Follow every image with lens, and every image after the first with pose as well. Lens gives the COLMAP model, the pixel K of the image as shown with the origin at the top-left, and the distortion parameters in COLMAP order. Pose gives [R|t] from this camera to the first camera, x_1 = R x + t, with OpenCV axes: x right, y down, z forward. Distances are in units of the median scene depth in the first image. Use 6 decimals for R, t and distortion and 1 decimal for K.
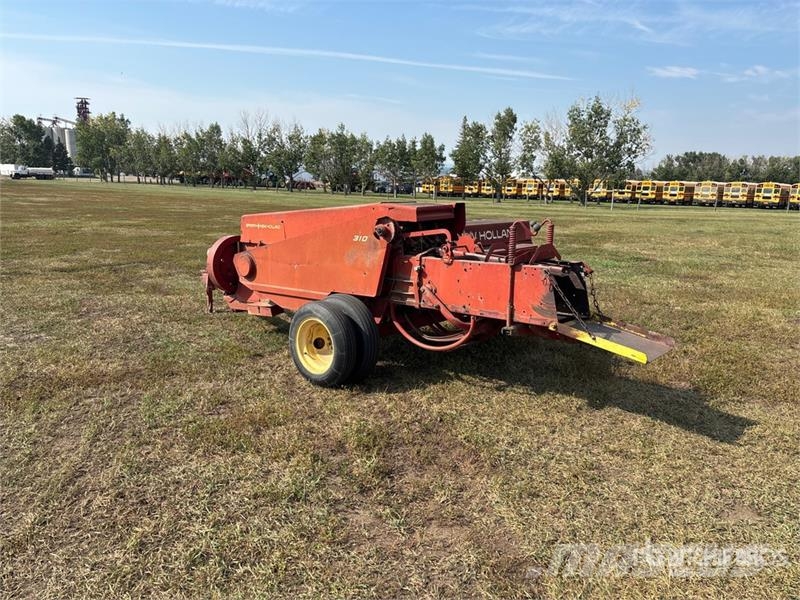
lens RADIAL K [[600.7, 0, 398.3], [0, 600.7, 302.9], [0, 0, 1]] dist [0.059740, -0.040059]
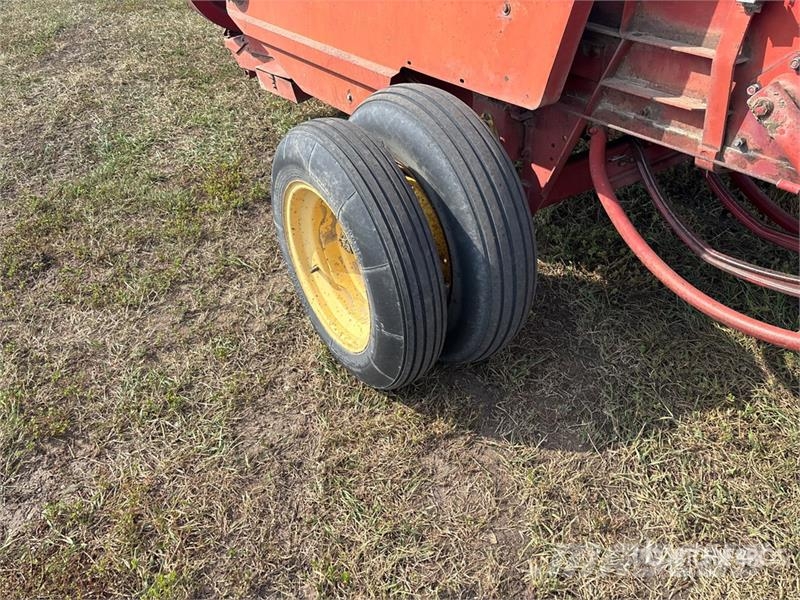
lens RADIAL K [[597.7, 0, 396.3], [0, 597.7, 304.0], [0, 0, 1]] dist [0.029220, -0.030140]
pose [[0.959482, 0.124276, -0.252882, -0.021210], [0.006803, 0.887000, 0.461719, -0.057059], [0.281687, -0.444731, 0.850216, 0.723876]]
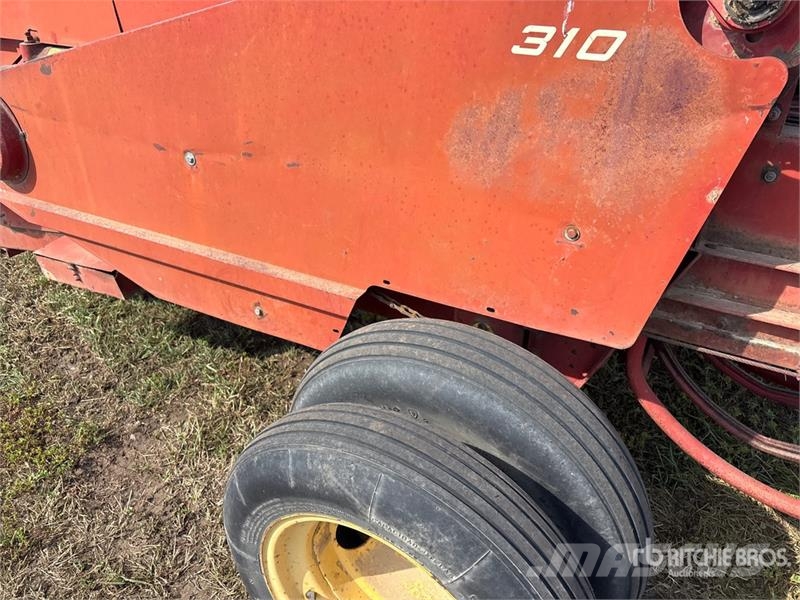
lens RADIAL K [[605.0, 0, 394.8], [0, 605.0, 299.6], [0, 0, 1]] dist [0.049913, -0.054975]
pose [[0.980943, -0.099783, 0.166719, -0.152779], [0.032884, 0.930938, 0.363694, -0.105958], [-0.191495, -0.351281, 0.916478, 0.833085]]
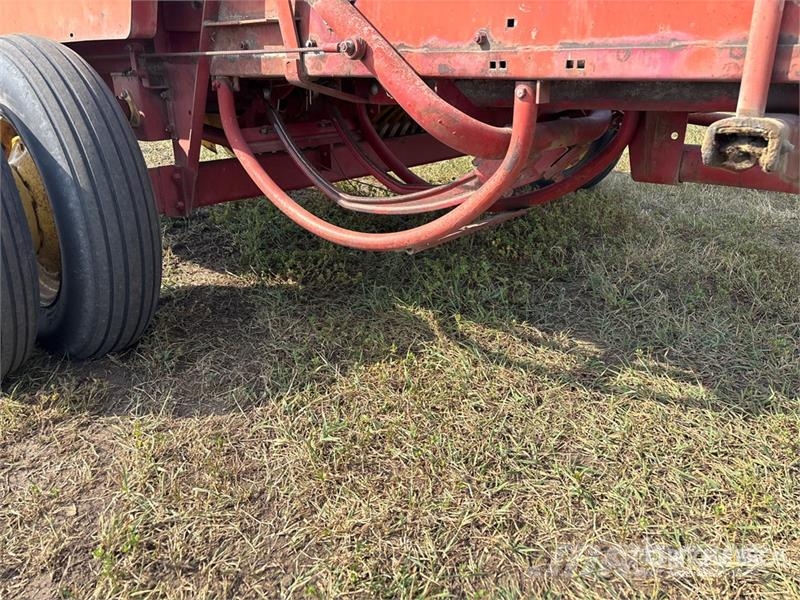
lens RADIAL K [[597.7, 0, 393.0], [0, 597.7, 294.9], [0, 0, 1]] dist [0.029220, -0.030140]
pose [[0.999965, -0.003146, -0.007716, 0.074650], [0.004553, 0.981843, 0.189640, 0.049544], [0.006980, -0.189668, 0.981823, 0.732305]]
